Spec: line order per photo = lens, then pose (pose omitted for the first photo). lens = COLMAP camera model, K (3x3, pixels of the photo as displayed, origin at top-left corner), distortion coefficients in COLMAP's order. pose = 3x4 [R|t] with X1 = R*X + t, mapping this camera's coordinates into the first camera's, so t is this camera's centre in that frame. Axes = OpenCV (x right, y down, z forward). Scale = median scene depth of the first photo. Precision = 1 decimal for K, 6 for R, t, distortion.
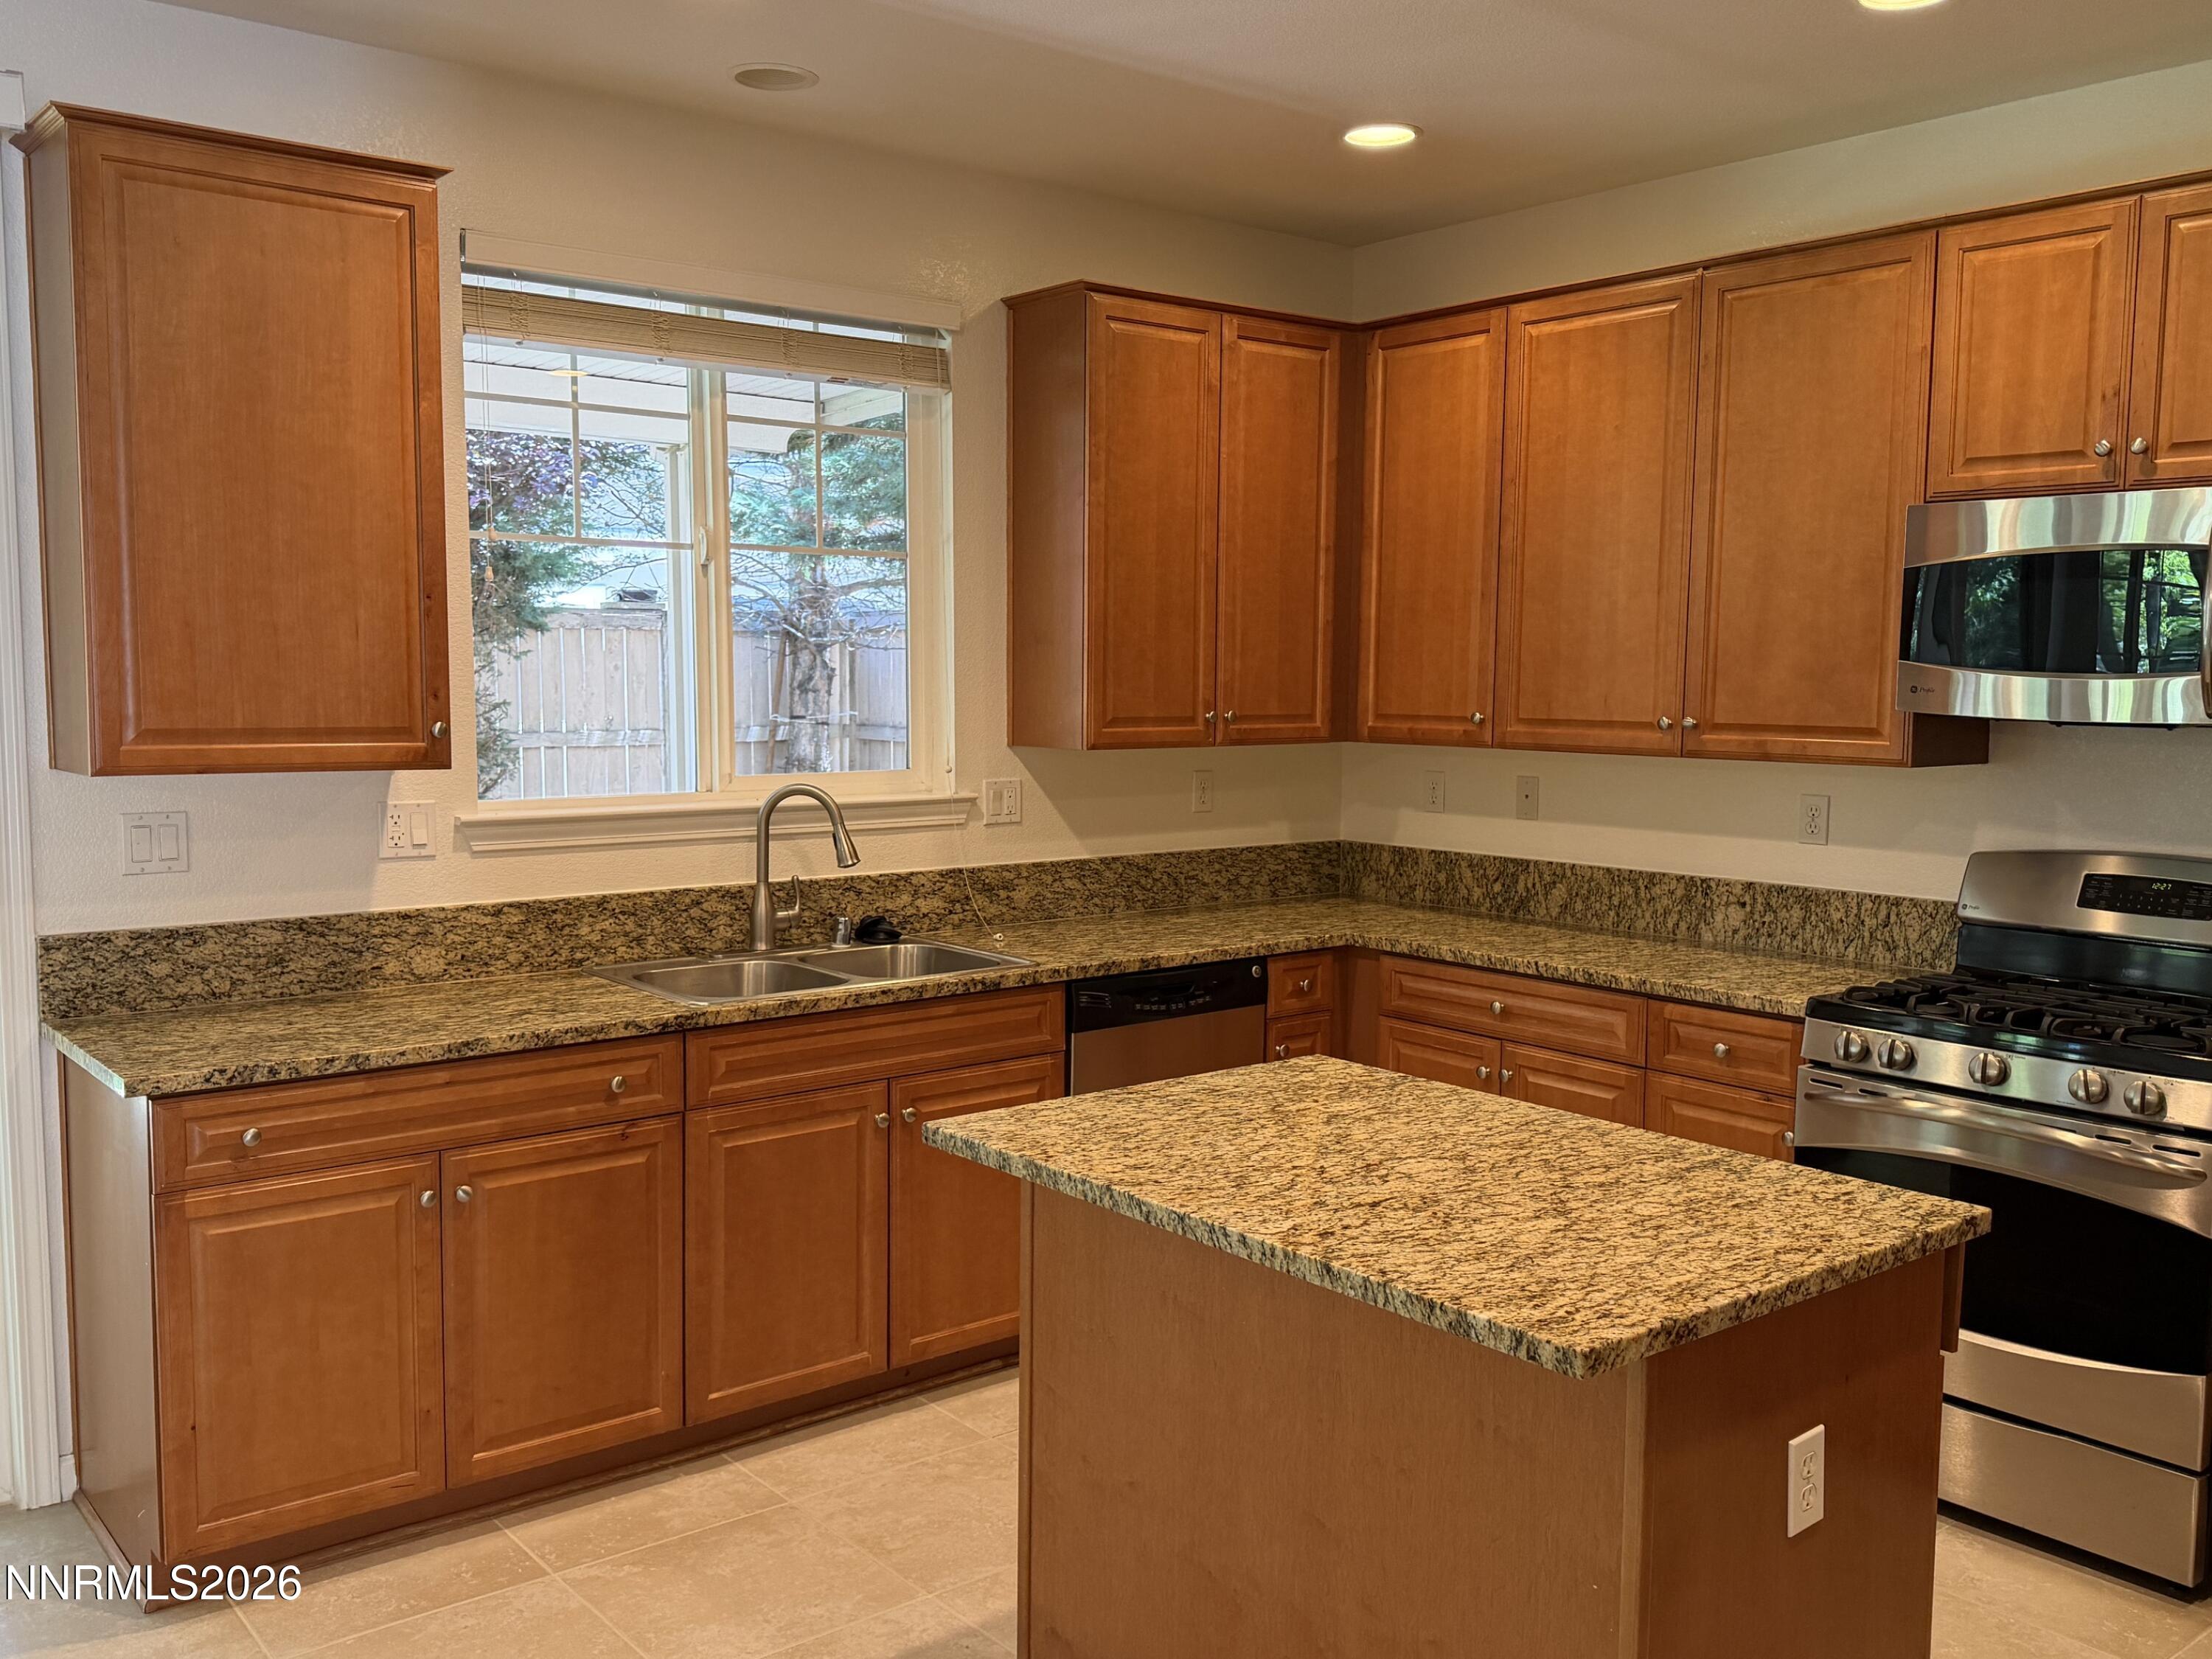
lens RADIAL K [[1905.4, 0, 1105.3], [0, 1905.4, 844.7], [0, 0, 1]] dist [0.167067, -0.319578]
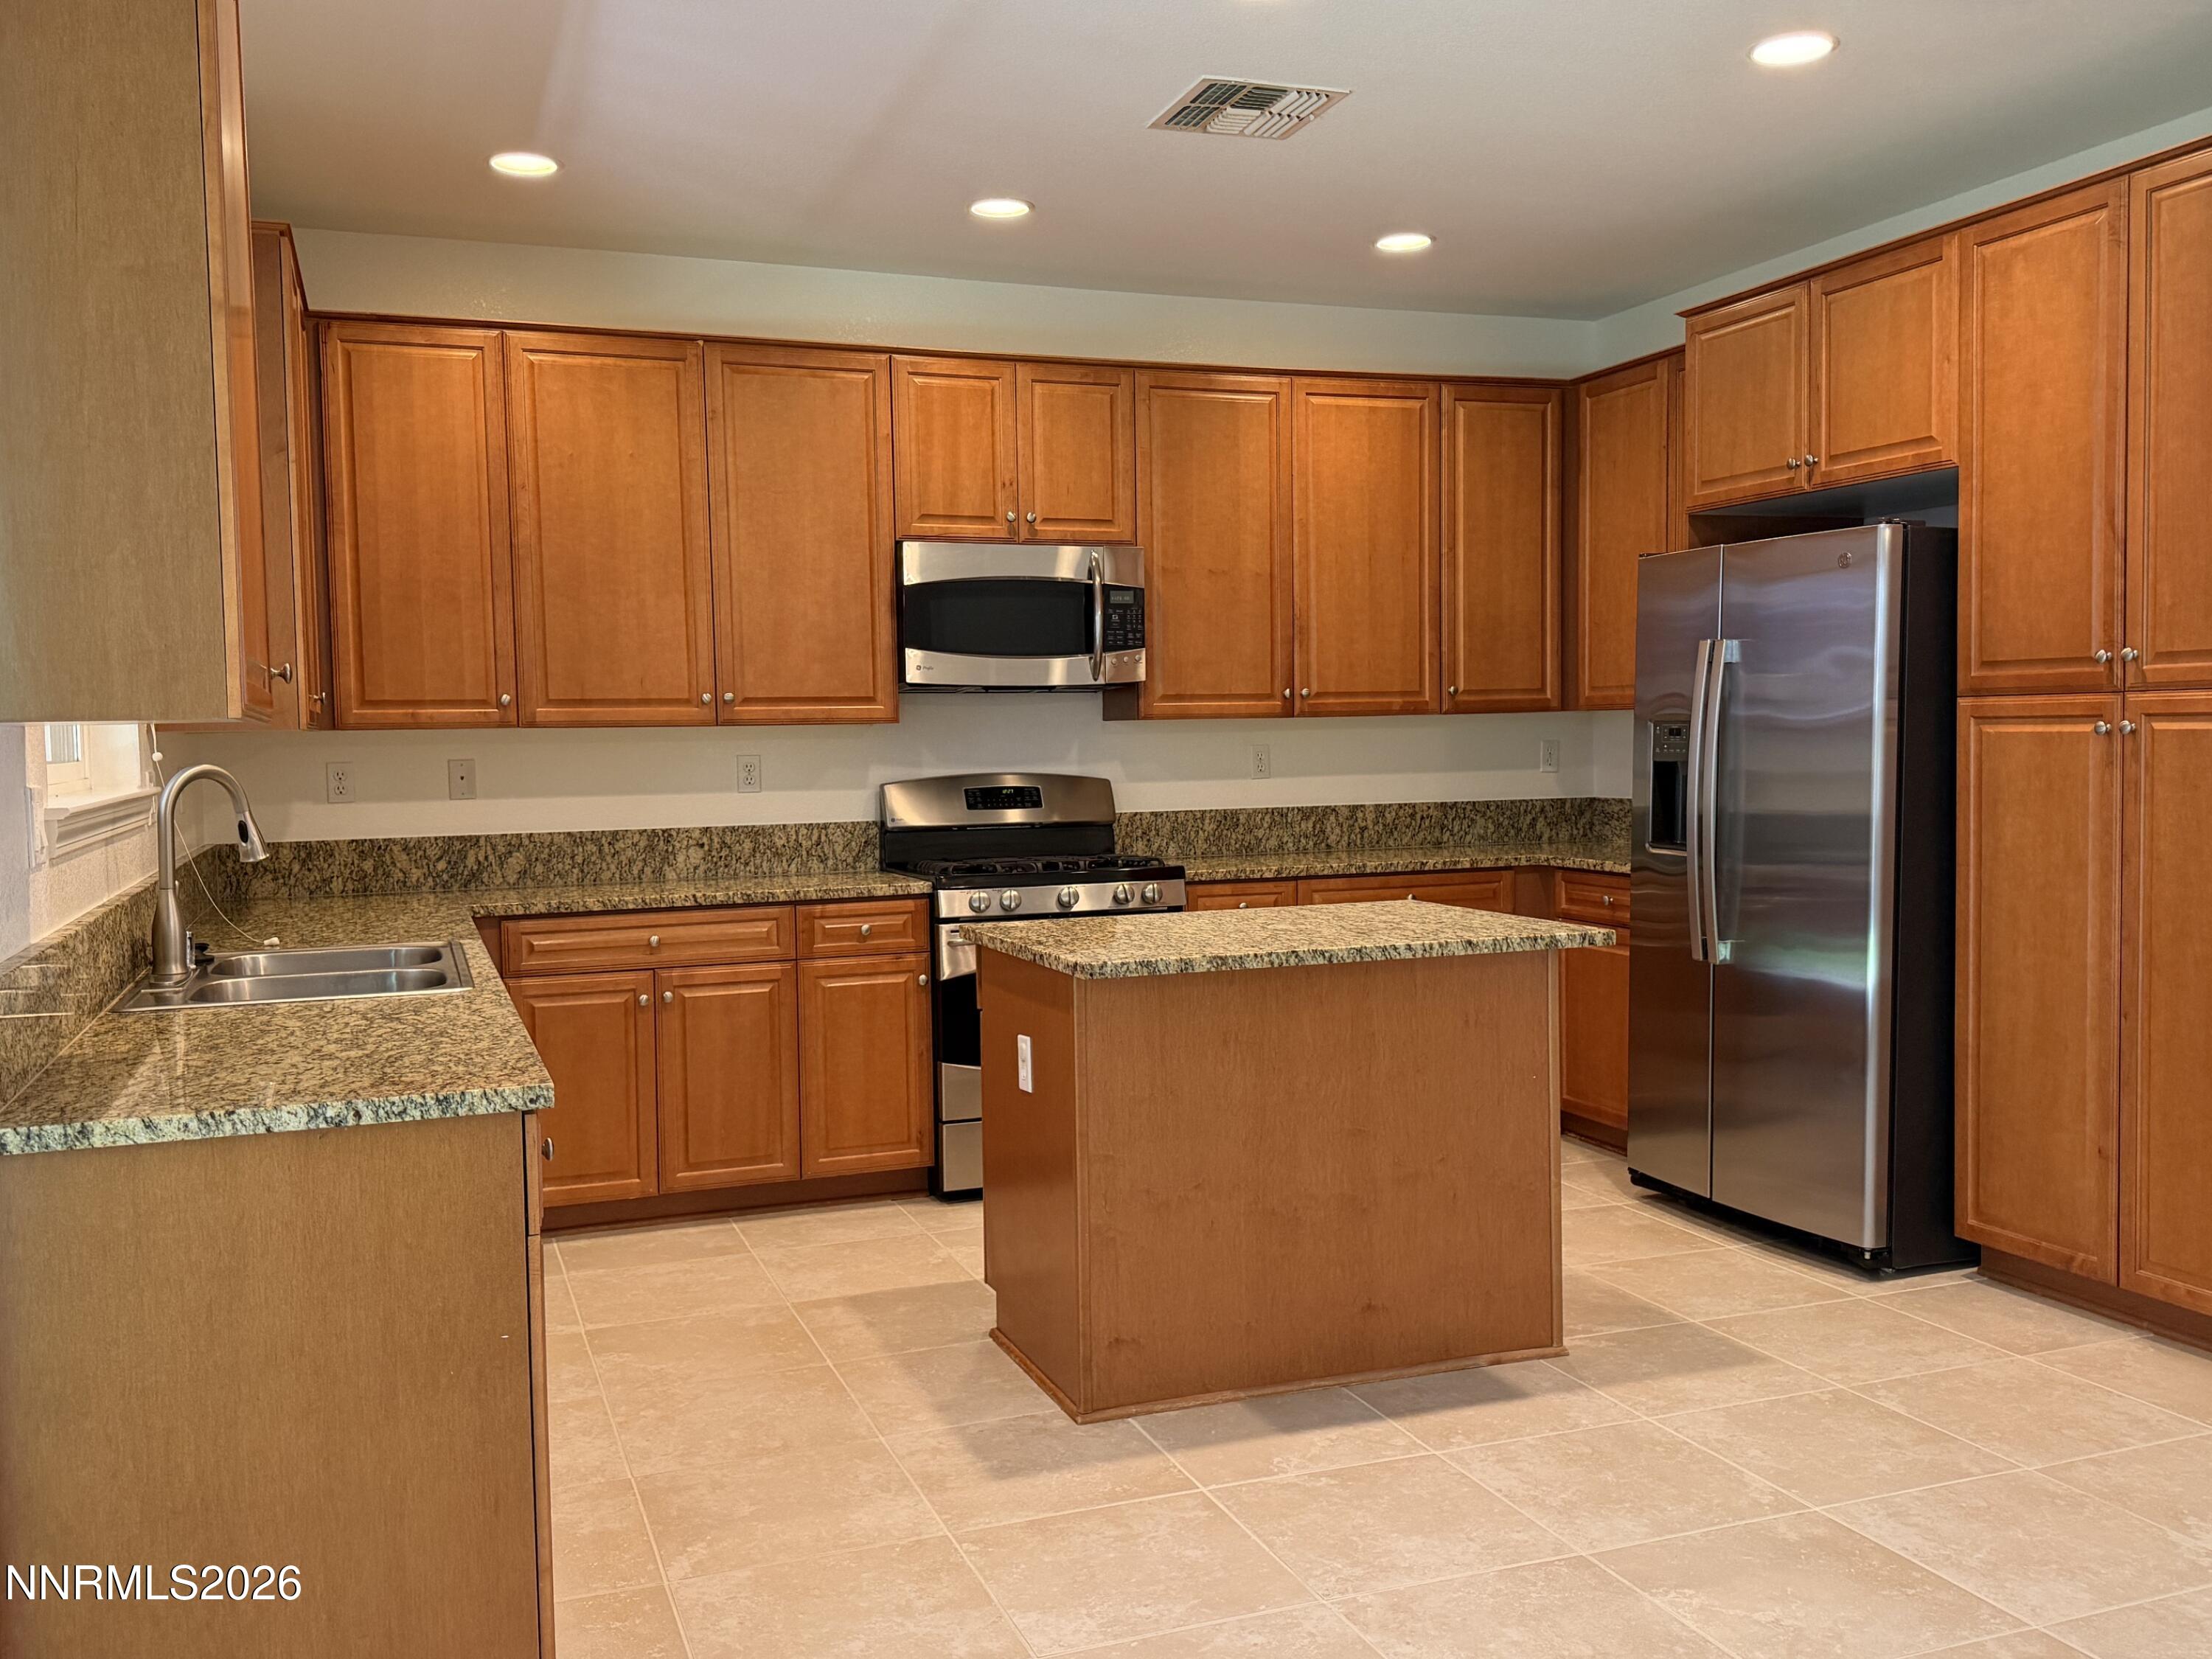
lens RADIAL K [[1905.4, 0, 1105.3], [0, 1905.4, 844.7], [0, 0, 1]] dist [0.167067, -0.319578]
pose [[0.312100, -0.070075, 0.947461, -0.805948], [0.110360, 0.993199, 0.037105, 0.013439], [-0.943618, 0.092981, 0.317711, 0.362988]]
